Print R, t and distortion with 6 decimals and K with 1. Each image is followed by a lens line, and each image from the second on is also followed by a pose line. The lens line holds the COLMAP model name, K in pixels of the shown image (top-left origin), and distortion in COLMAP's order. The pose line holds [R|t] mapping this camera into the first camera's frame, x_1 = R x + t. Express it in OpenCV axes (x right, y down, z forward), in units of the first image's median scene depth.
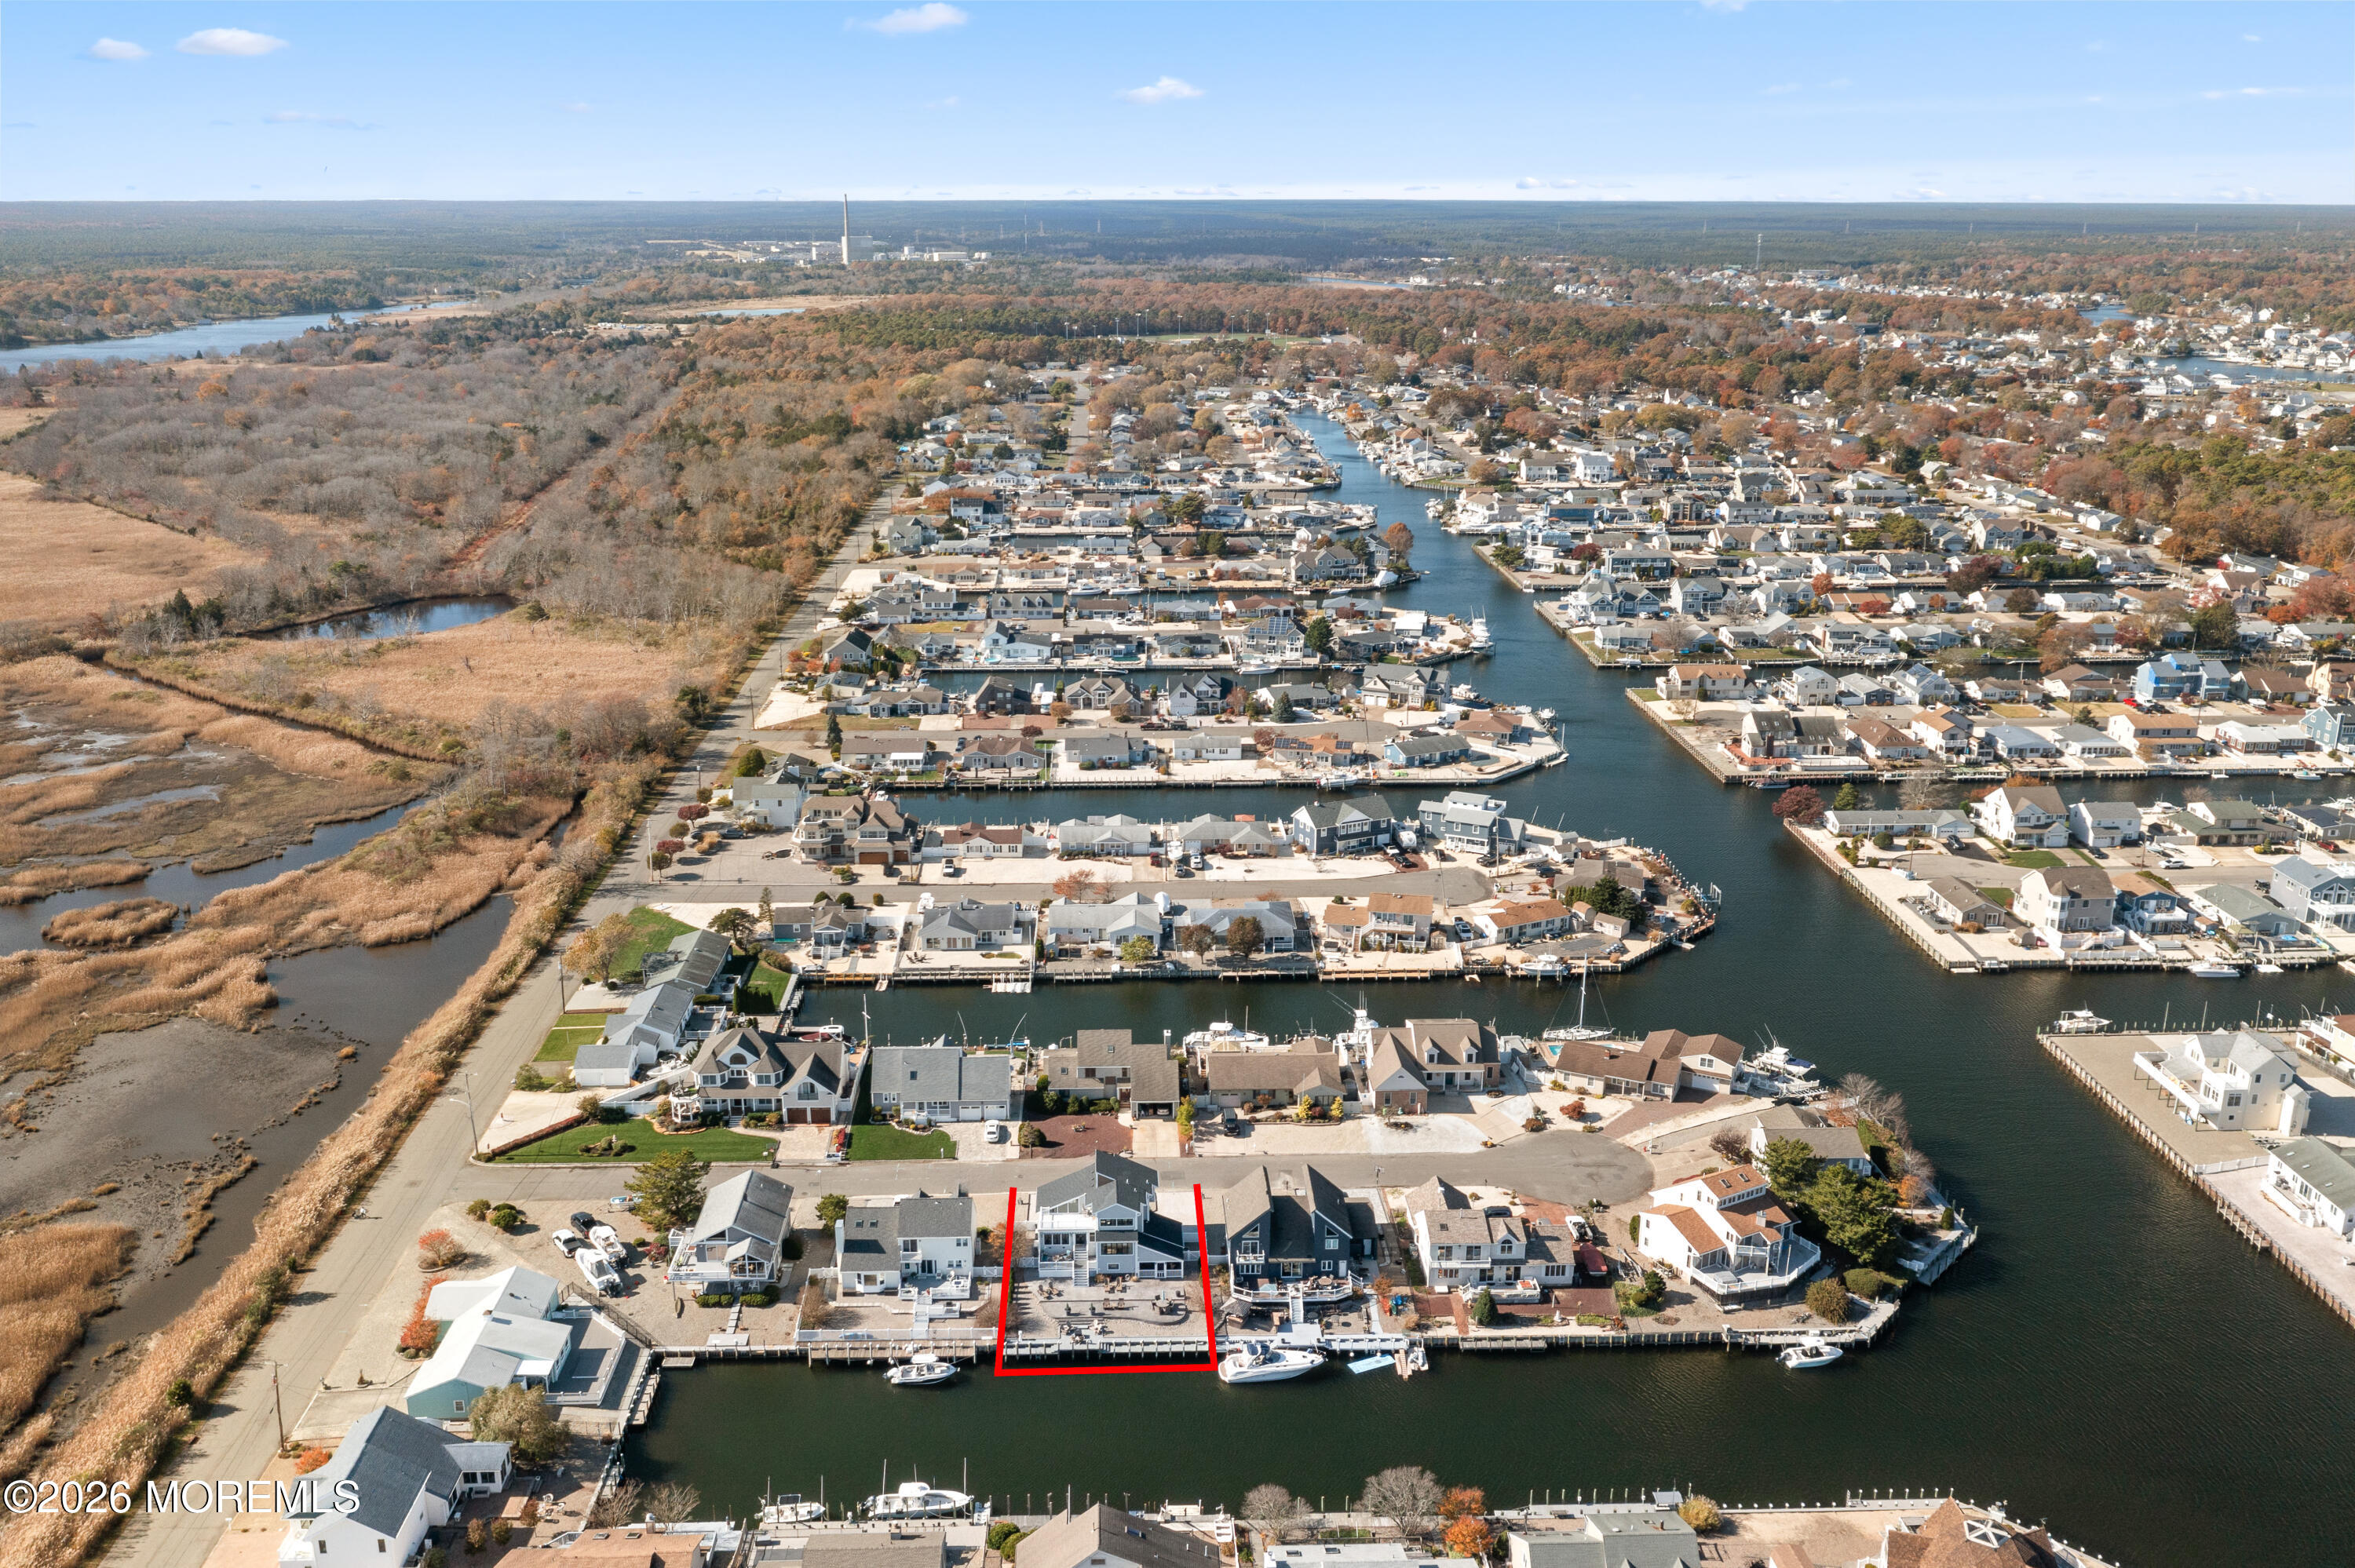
lens RADIAL K [[1984.6, 0, 1181.2], [0, 1984.6, 723.1], [0, 0, 1]] dist [-0.001622, 0.001723]
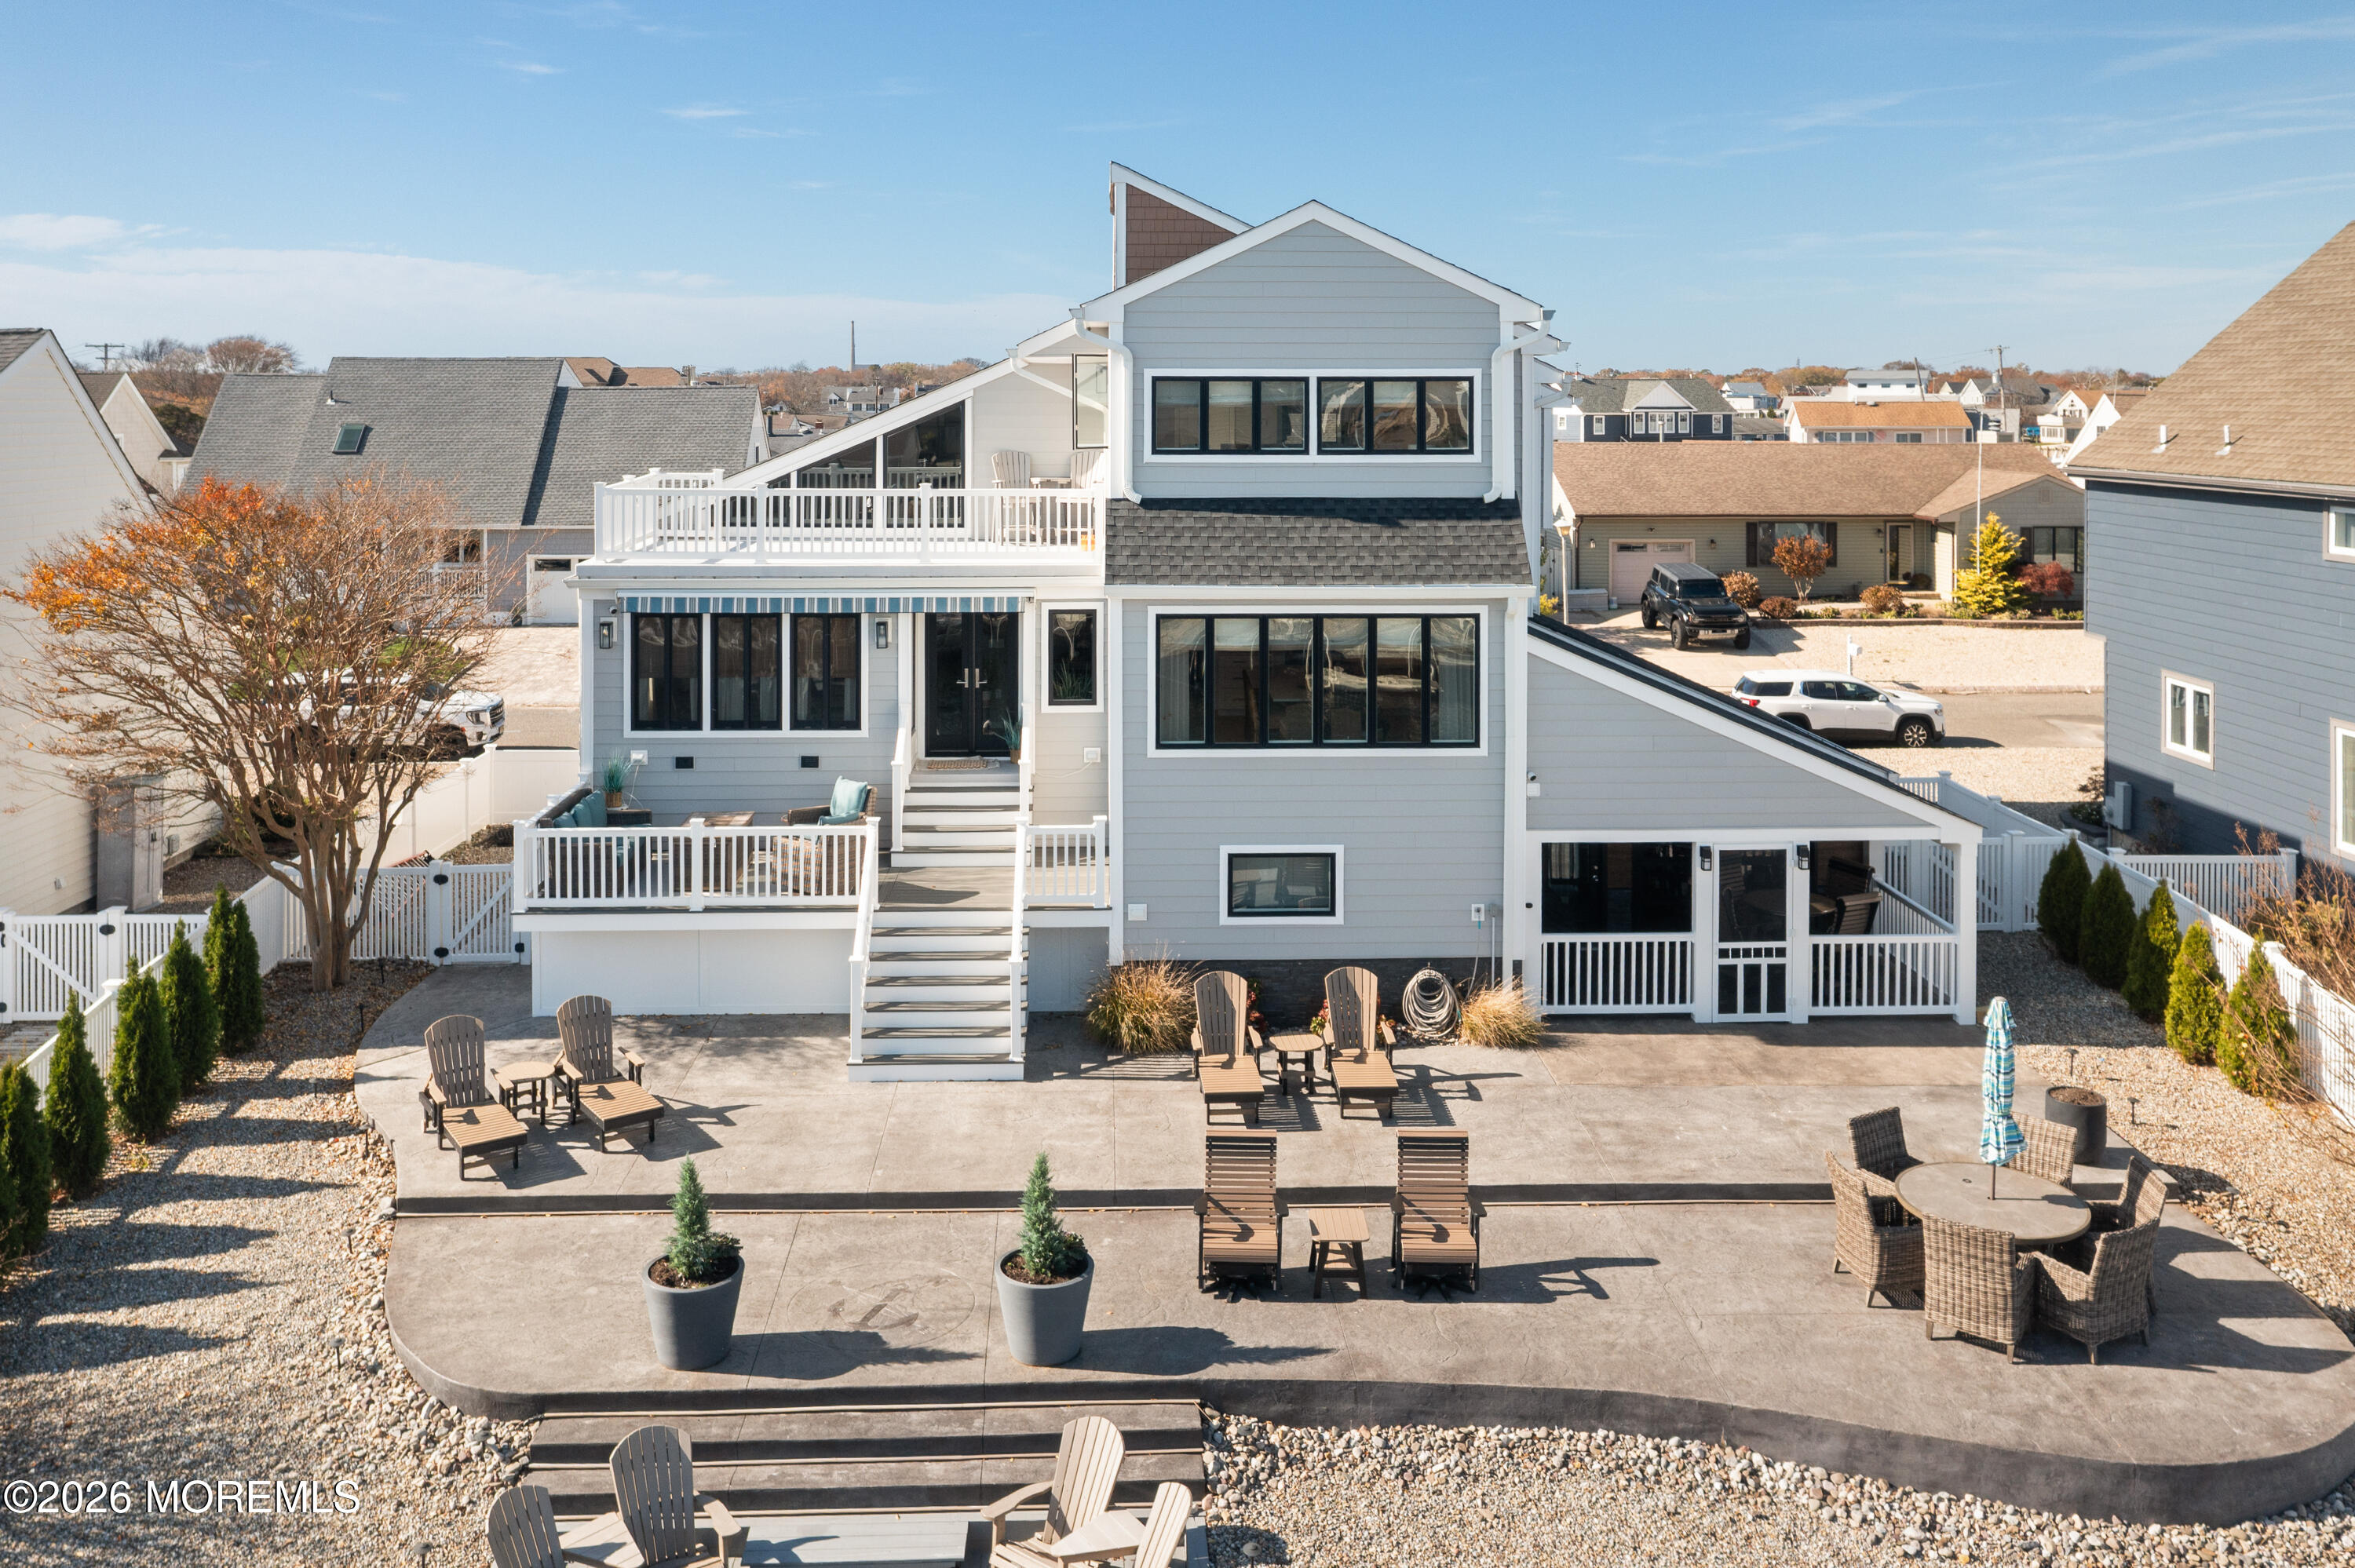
lens RADIAL K [[1988.6, 0, 1186.3], [0, 1988.6, 421.3], [0, 0, 1]] dist [-0.000600, 0.000822]
pose [[0.999989, -0.003496, -0.003013, -0.027003], [0.002659, 0.969996, -0.243108, 0.193035], [0.003772, 0.243097, 0.969995, 0.629643]]
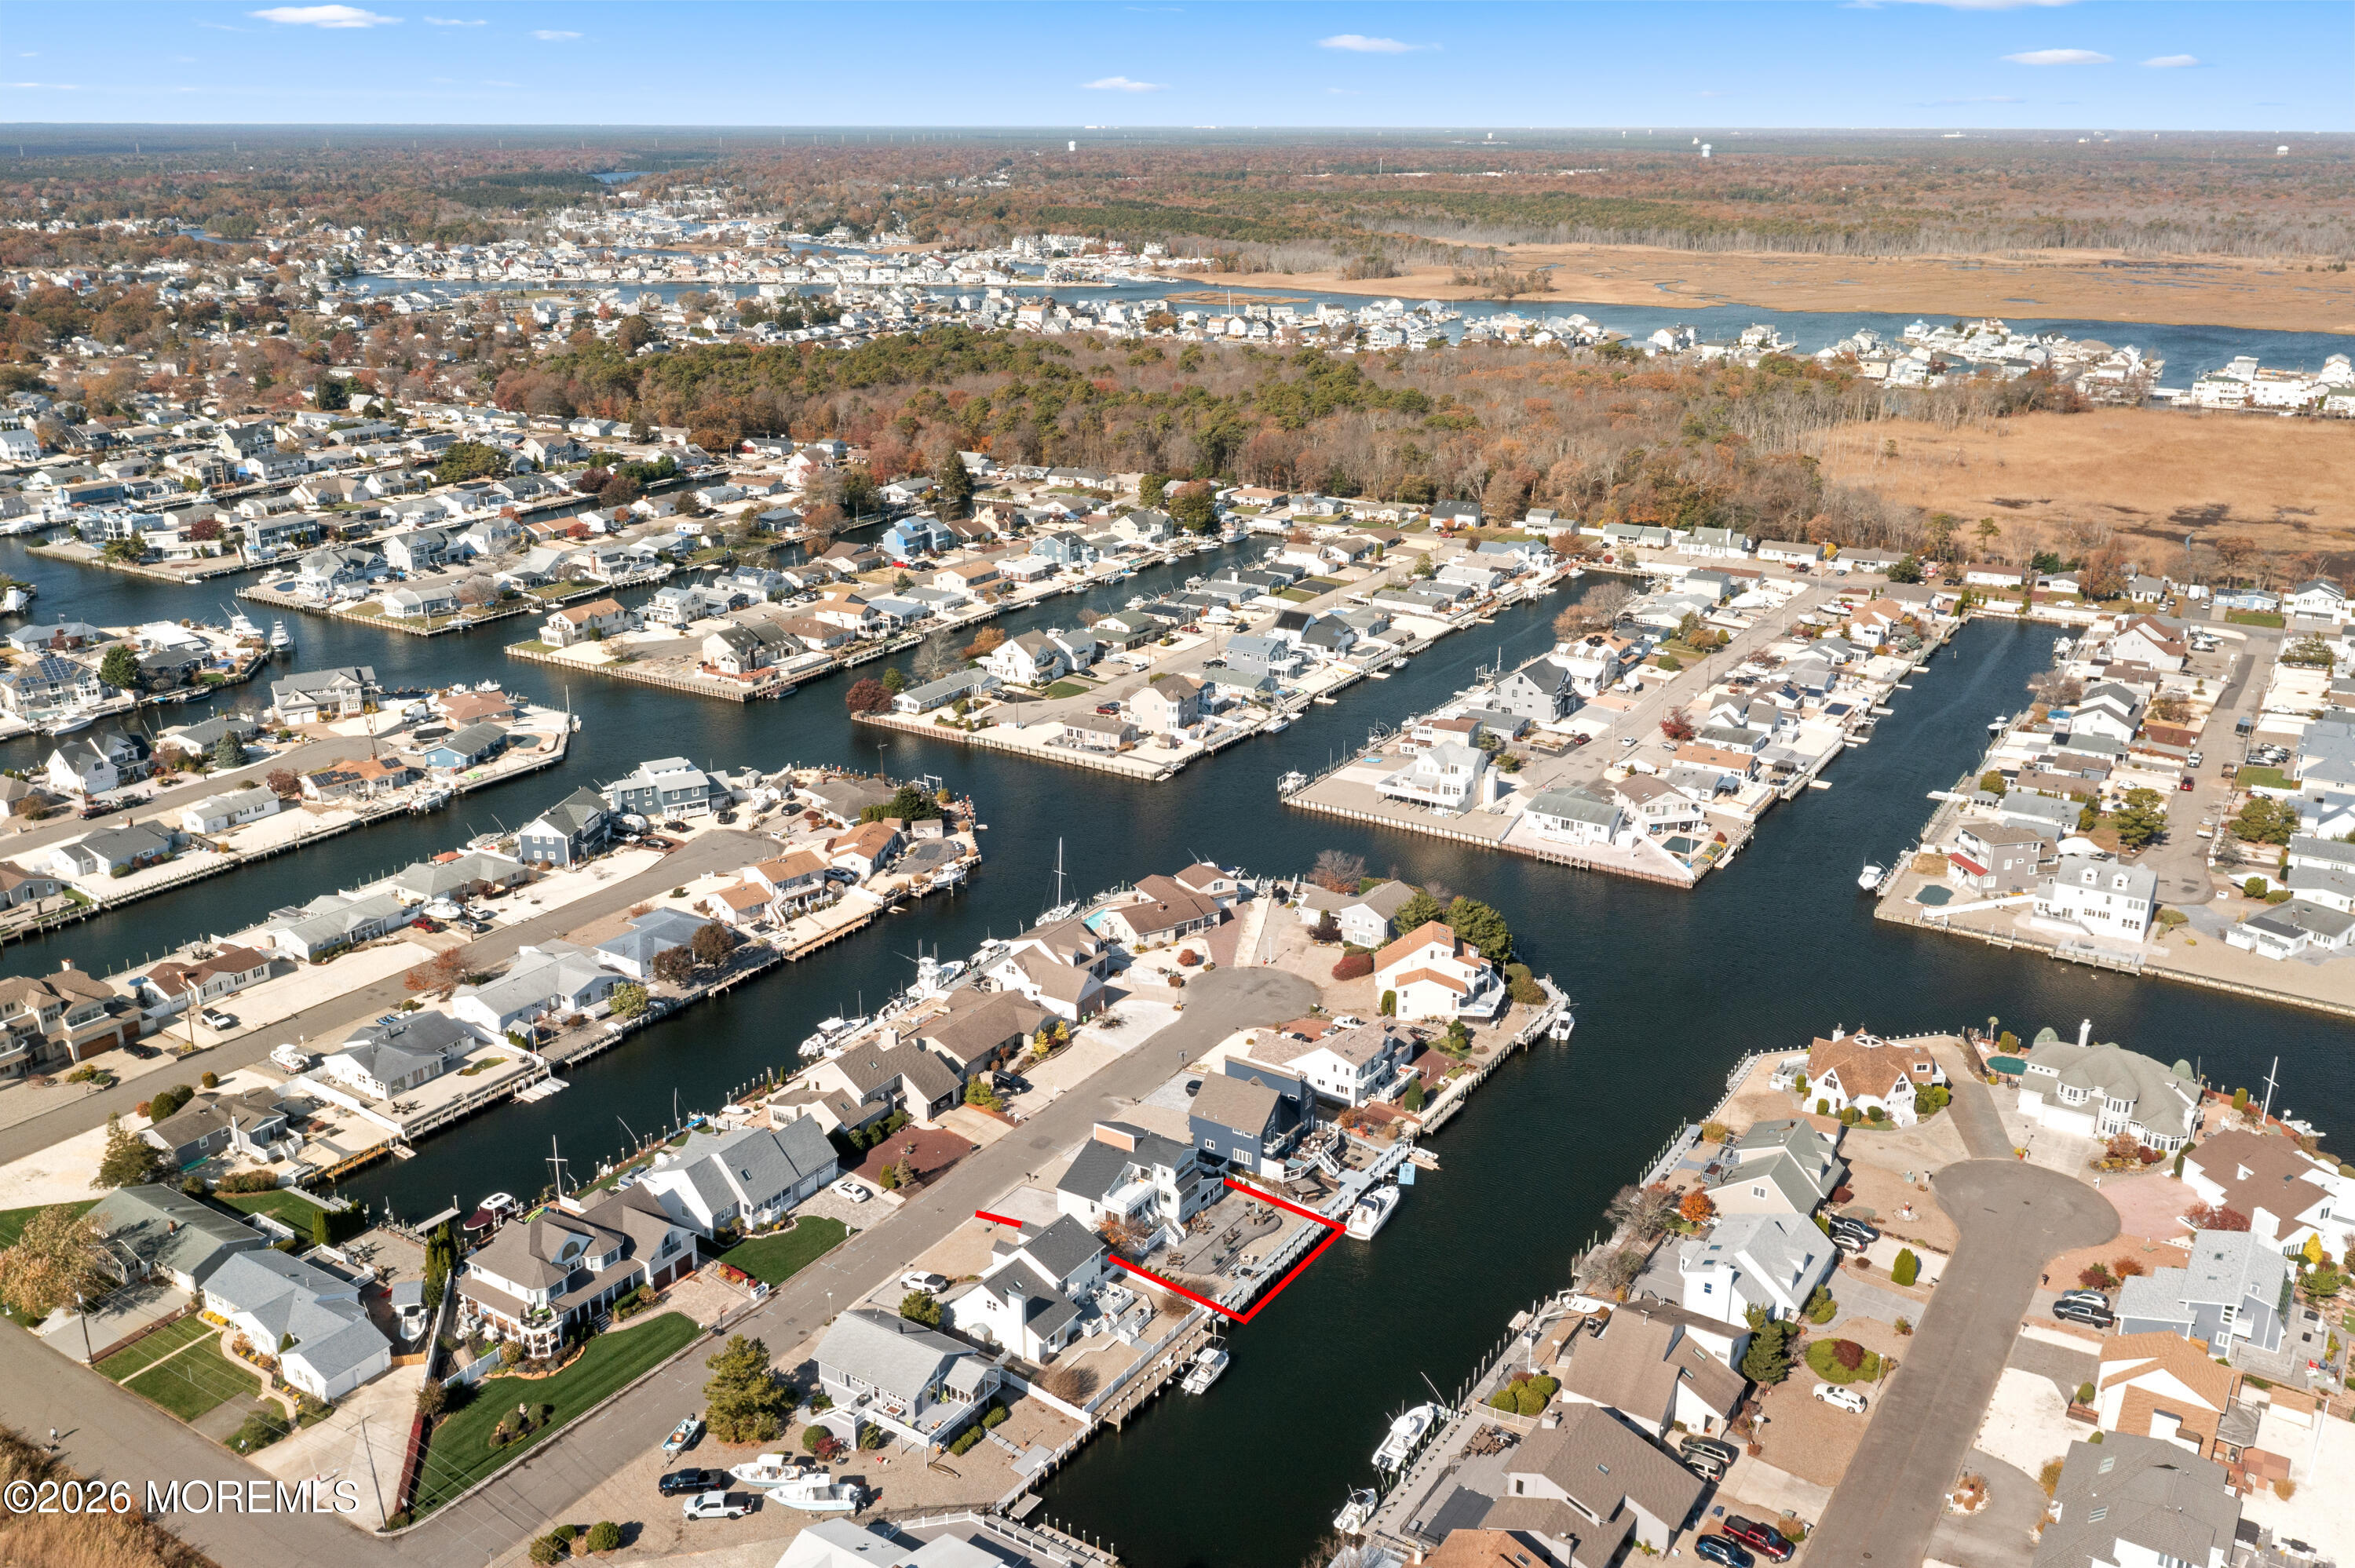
lens RADIAL K [[1984.6, 0, 1181.2], [0, 1984.6, 723.1], [0, 0, 1]] dist [-0.001622, 0.001723]
pose [[0.574739, -0.240873, 0.782084, -0.533032], [0.211837, 0.966916, 0.142124, -0.075720], [-0.790443, 0.083991, 0.606750, 0.261364]]
